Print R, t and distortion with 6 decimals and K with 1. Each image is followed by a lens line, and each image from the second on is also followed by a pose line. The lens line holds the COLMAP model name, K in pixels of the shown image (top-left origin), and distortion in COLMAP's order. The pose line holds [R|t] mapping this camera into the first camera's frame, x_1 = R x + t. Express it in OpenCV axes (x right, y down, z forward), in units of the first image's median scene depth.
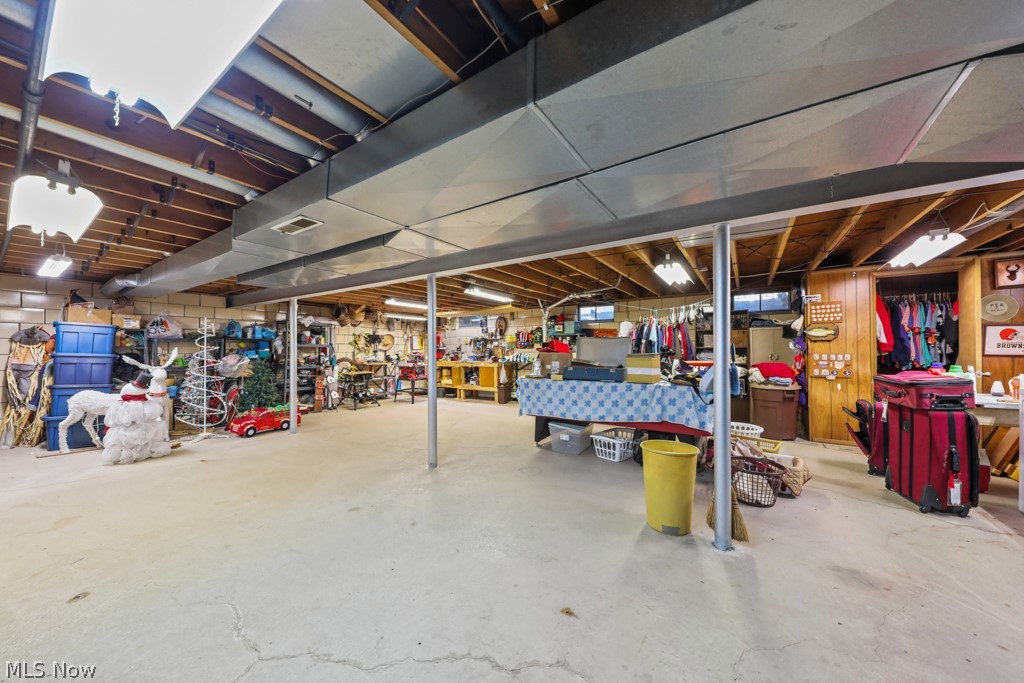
lens RADIAL K [[359.3, 0, 521.3], [0, 359.3, 349.8], [0, 0, 1]] dist [-0.033773, -0.000087]
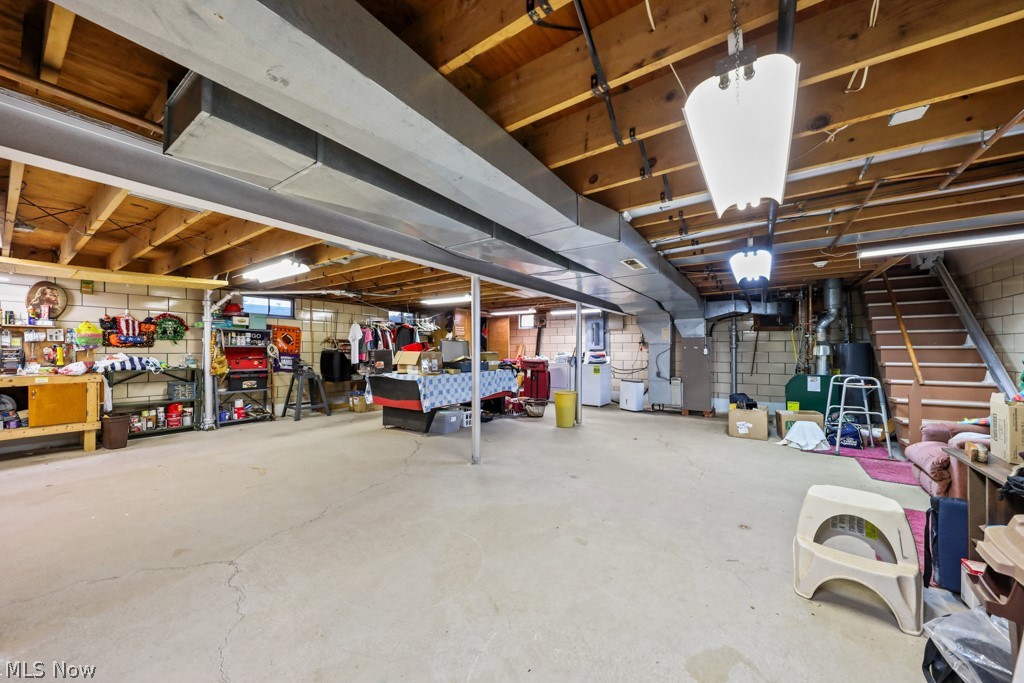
lens RADIAL K [[359.3, 0, 521.3], [0, 359.3, 349.8], [0, 0, 1]] dist [-0.033773, -0.000087]
pose [[0.029728, 0.000427, 0.999558, -0.547013], [0.002955, 0.999996, -0.000515, 0.002732], [-0.999554, 0.002969, 0.029727, 0.364119]]
